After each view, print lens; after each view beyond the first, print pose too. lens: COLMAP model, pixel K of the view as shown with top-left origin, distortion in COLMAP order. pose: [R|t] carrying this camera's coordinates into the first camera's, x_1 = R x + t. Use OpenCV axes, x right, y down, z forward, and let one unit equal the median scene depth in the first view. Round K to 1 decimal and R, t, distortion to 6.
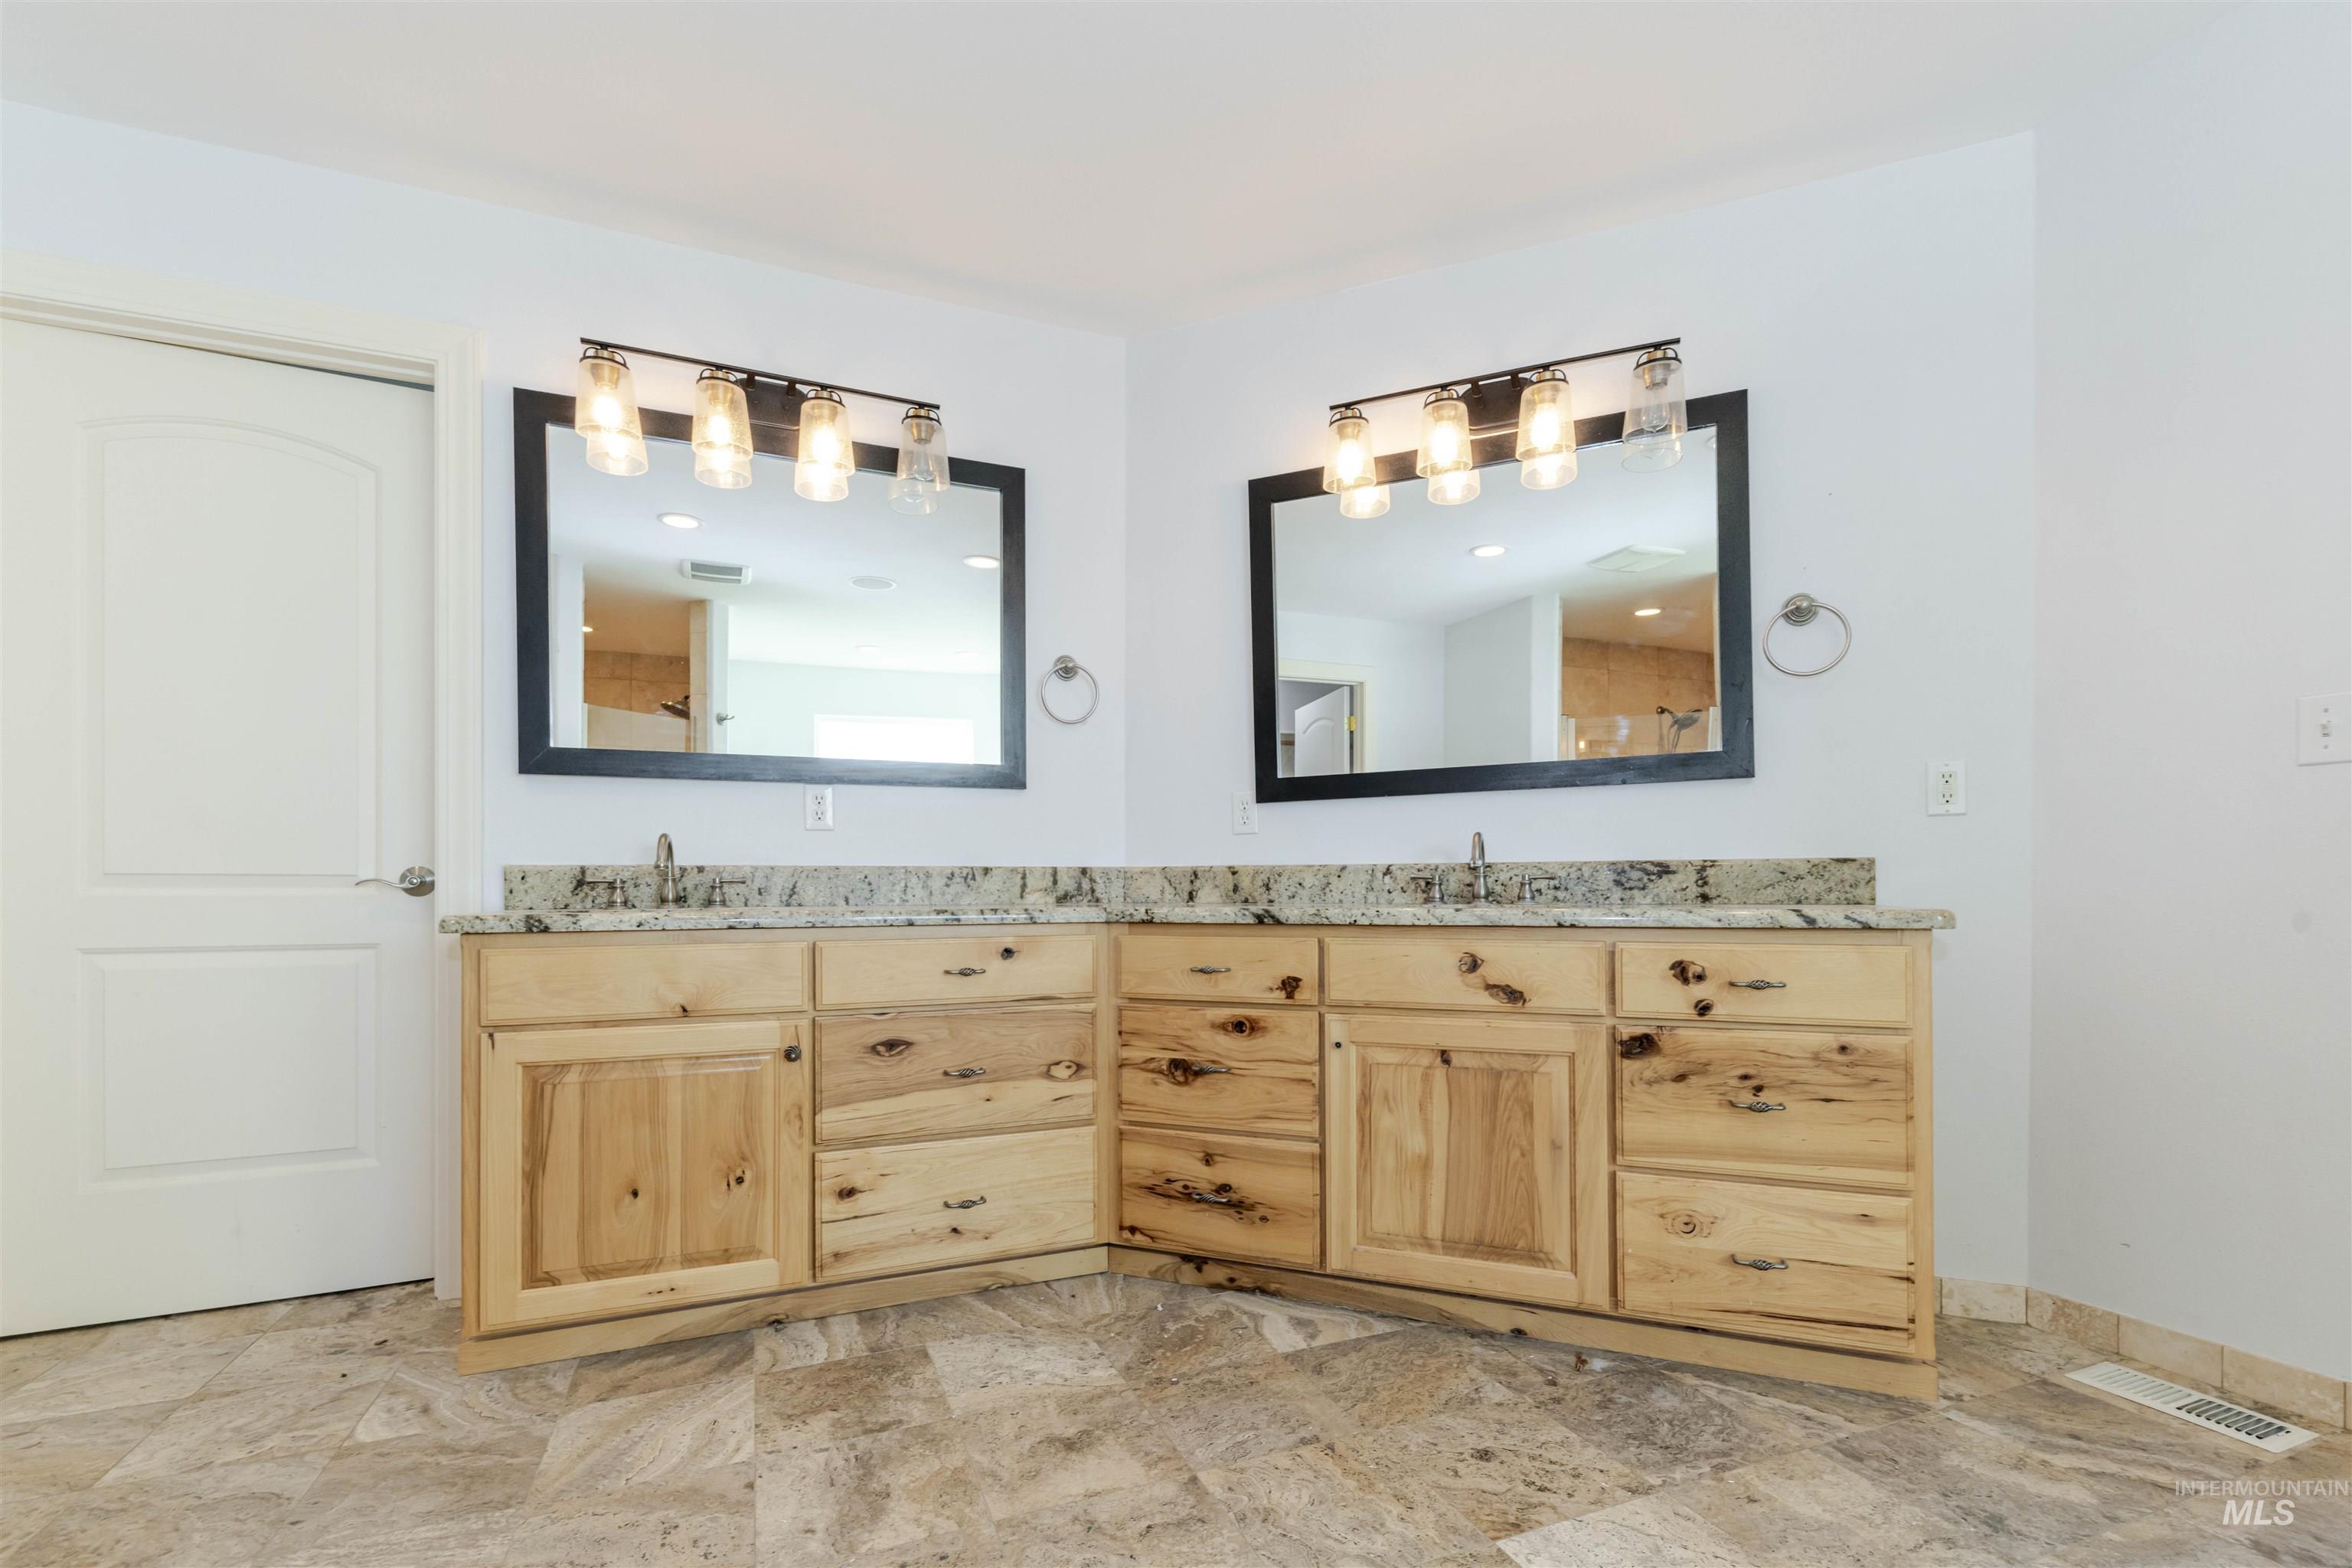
lens RADIAL K [[1049.2, 0, 1184.2], [0, 1049.2, 906.7], [0, 0, 1]] dist [-0.000152, -0.000835]
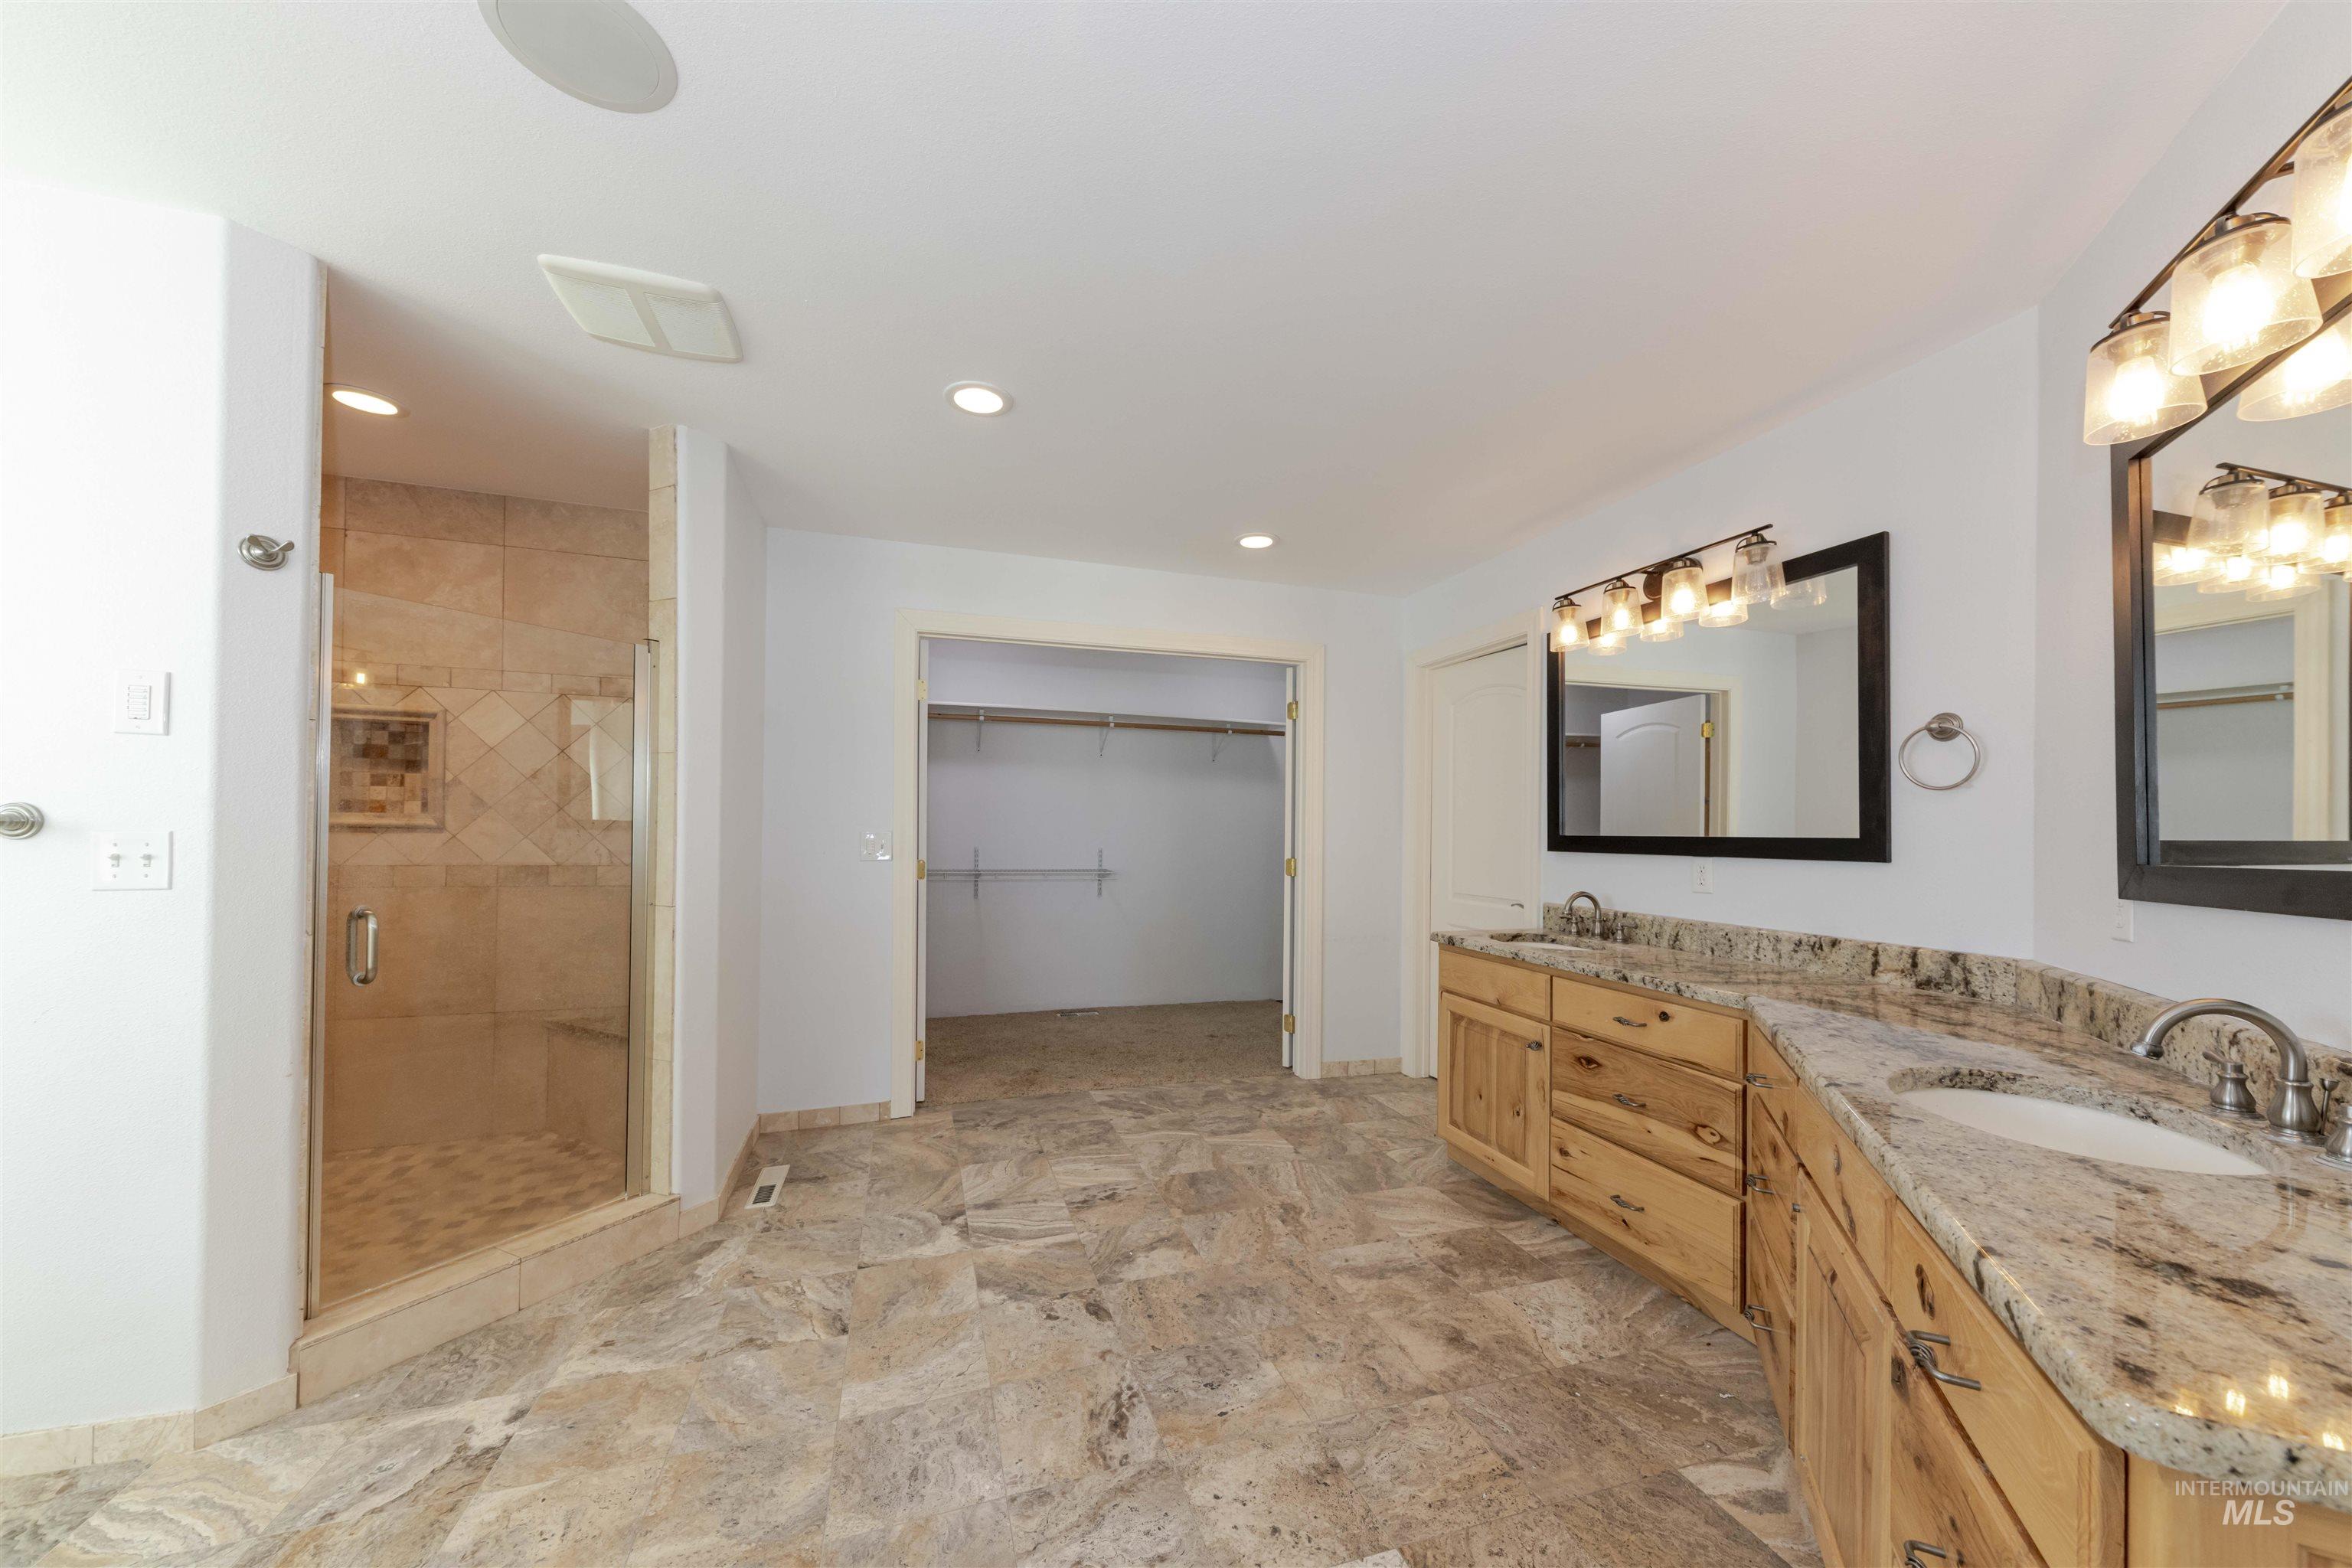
lens RADIAL K [[877.5, 0, 1170.1], [0, 877.5, 836.2], [0, 0, 1]] dist [0.013123, -0.005342]
pose [[-0.126351, 0.019993, -0.991784, 0.887308], [-0.025702, 0.999395, 0.023421, -0.168689], [0.991653, 0.028450, -0.125760, 0.554074]]
